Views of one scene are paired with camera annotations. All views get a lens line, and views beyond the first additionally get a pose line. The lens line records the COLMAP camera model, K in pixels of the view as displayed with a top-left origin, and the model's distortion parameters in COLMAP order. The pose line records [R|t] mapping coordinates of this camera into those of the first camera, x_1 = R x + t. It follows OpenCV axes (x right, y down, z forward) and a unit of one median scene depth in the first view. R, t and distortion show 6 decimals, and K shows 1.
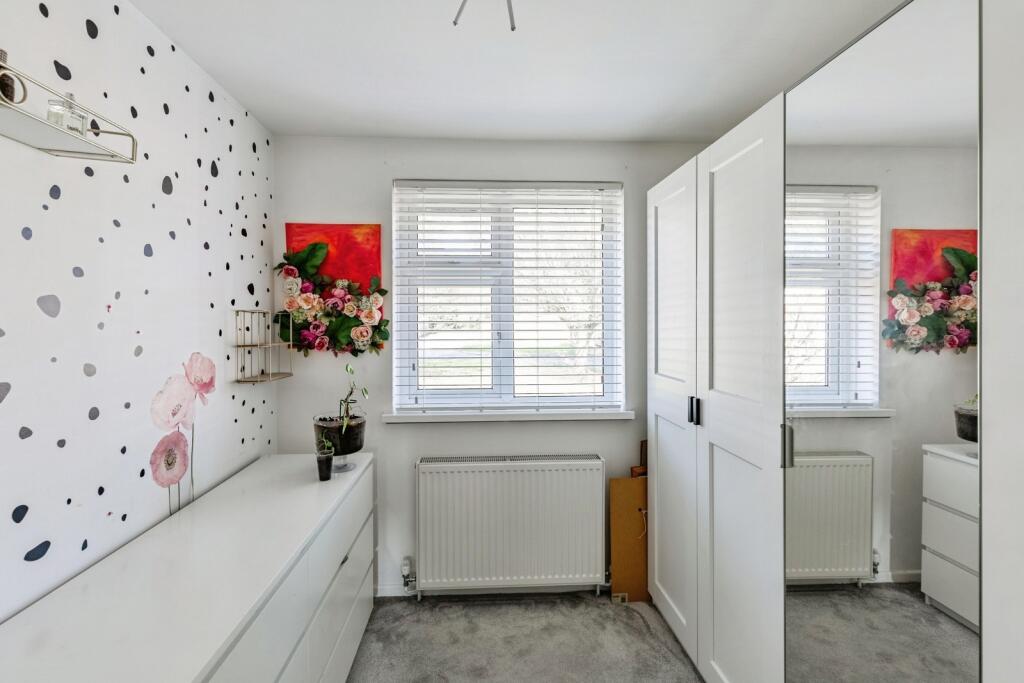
lens RADIAL K [[495.1, 0, 441.5], [0, 495.1, 349.1], [0, 0, 1]] dist [0.008858, -0.000504]
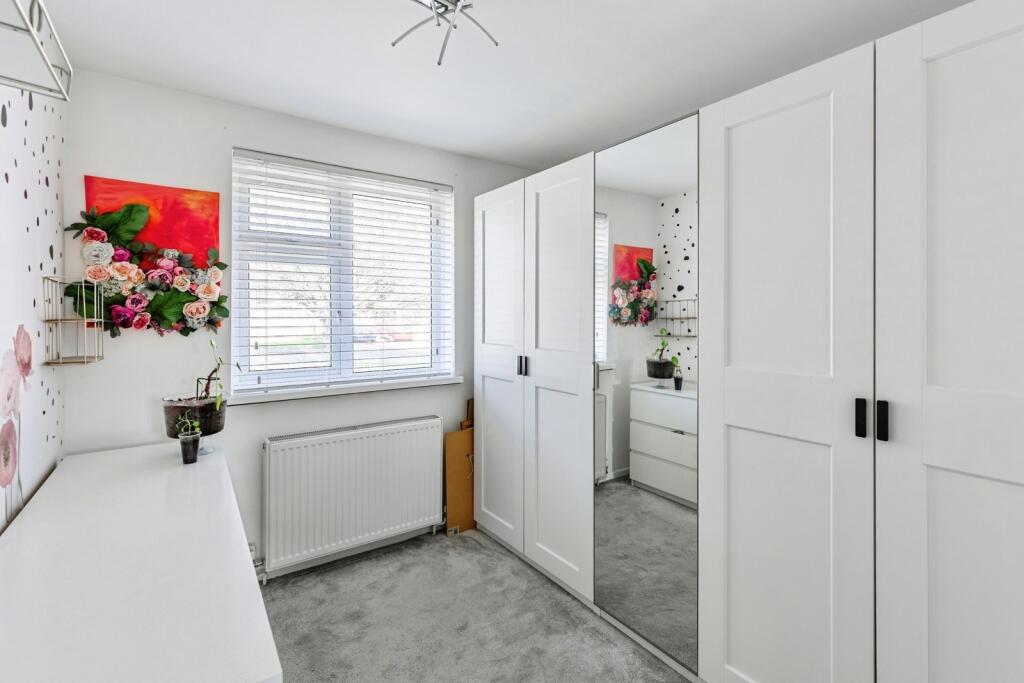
lens RADIAL K [[466.0, 0, 517.5], [0, 466.0, 342.3], [0, 0, 1]] dist [0.003998, -0.000022]
pose [[0.845485, -0.029780, 0.533168, -0.119505], [0.018936, 0.999488, 0.025797, 0.017225], [-0.533663, -0.011715, 0.845616, -0.048070]]
